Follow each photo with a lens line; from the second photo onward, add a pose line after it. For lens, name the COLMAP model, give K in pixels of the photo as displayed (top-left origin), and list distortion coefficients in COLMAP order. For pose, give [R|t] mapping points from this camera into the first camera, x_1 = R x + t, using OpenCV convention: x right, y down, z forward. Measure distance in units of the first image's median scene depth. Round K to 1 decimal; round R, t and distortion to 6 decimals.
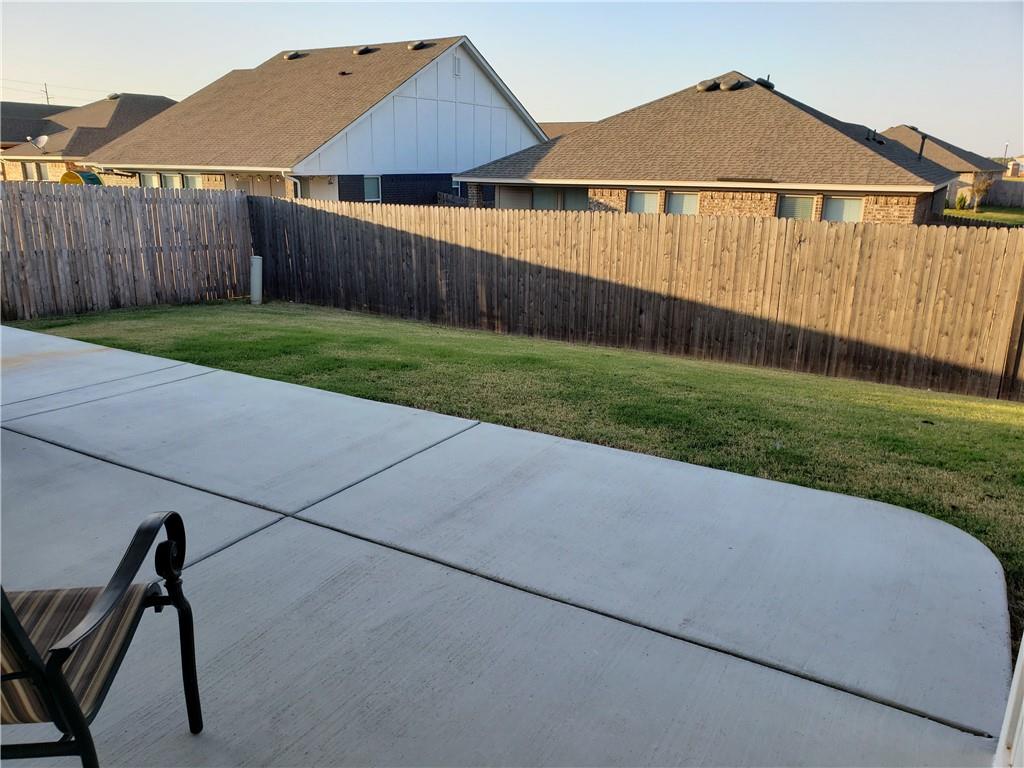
lens RADIAL K [[802.6, 0, 486.0], [0, 802.6, 381.2], [0, 0, 1]] dist [0.064365, -0.113911]
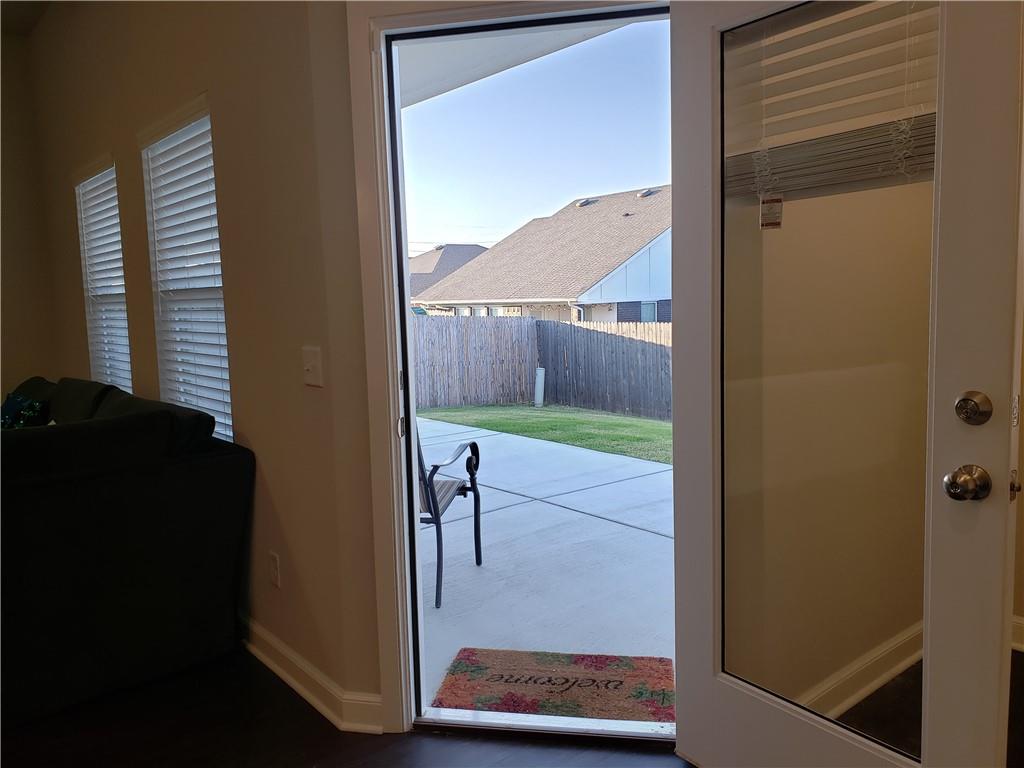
lens RADIAL K [[802.6, 0, 486.0], [0, 802.6, 381.2], [0, 0, 1]] dist [0.064365, -0.113911]
pose [[0.938334, -0.003087, -0.345718, 0.057696], [-0.050309, 0.988097, -0.145370, 0.045137], [0.342051, 0.153798, 0.927010, -0.150814]]
